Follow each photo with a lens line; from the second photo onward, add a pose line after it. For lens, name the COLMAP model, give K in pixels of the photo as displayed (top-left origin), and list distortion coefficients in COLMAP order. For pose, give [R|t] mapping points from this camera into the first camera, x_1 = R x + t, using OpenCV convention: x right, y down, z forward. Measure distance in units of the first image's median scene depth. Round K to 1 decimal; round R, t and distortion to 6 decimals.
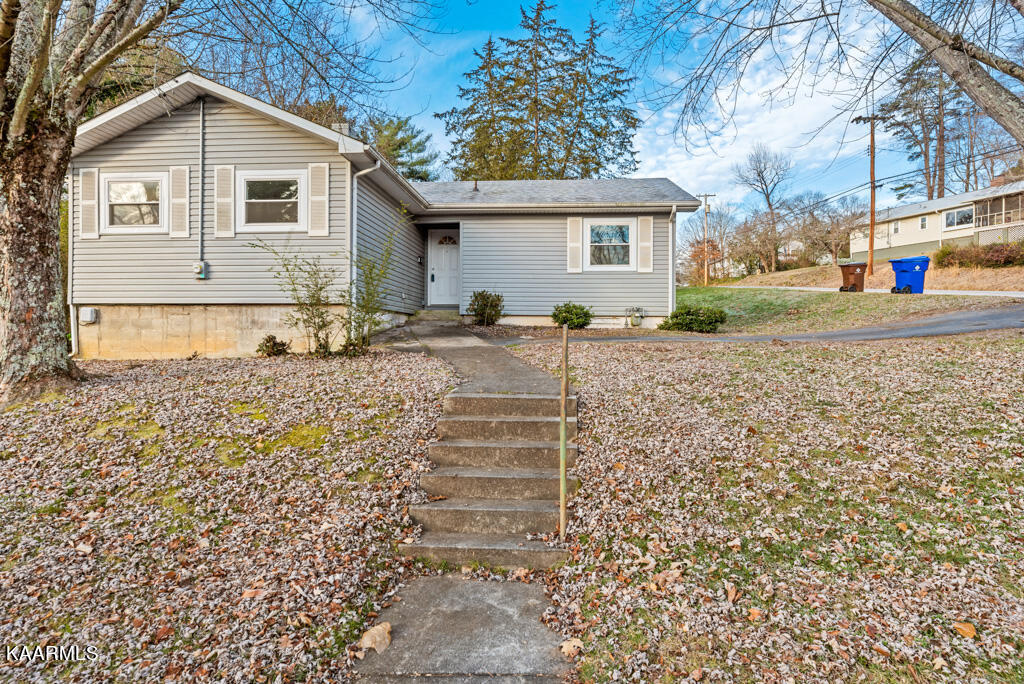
lens RADIAL K [[568.8, 0, 515.4], [0, 568.8, 341.2], [0, 0, 1]] dist [-0.000224, -0.000591]
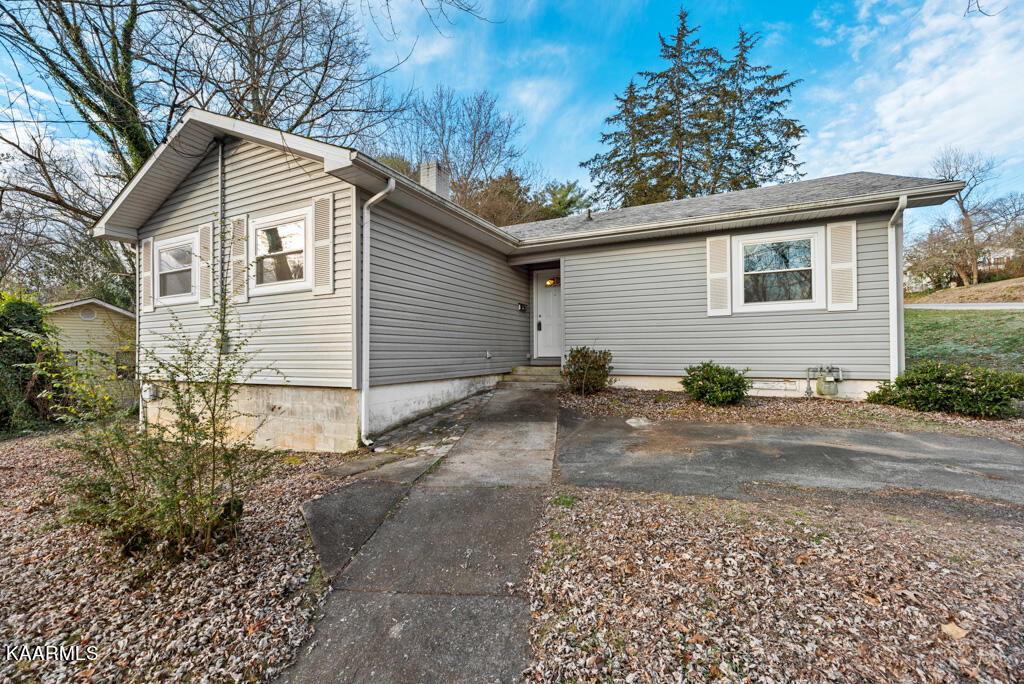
lens RADIAL K [[424.8, 0, 511.1], [0, 424.8, 351.1], [0, 0, 1]] dist [0.001211, -0.000409]
pose [[0.930992, -0.015178, -0.364724, 0.037144], [0.012783, 0.999878, -0.008980, -0.050029], [0.364816, 0.003698, 0.931072, 0.279196]]
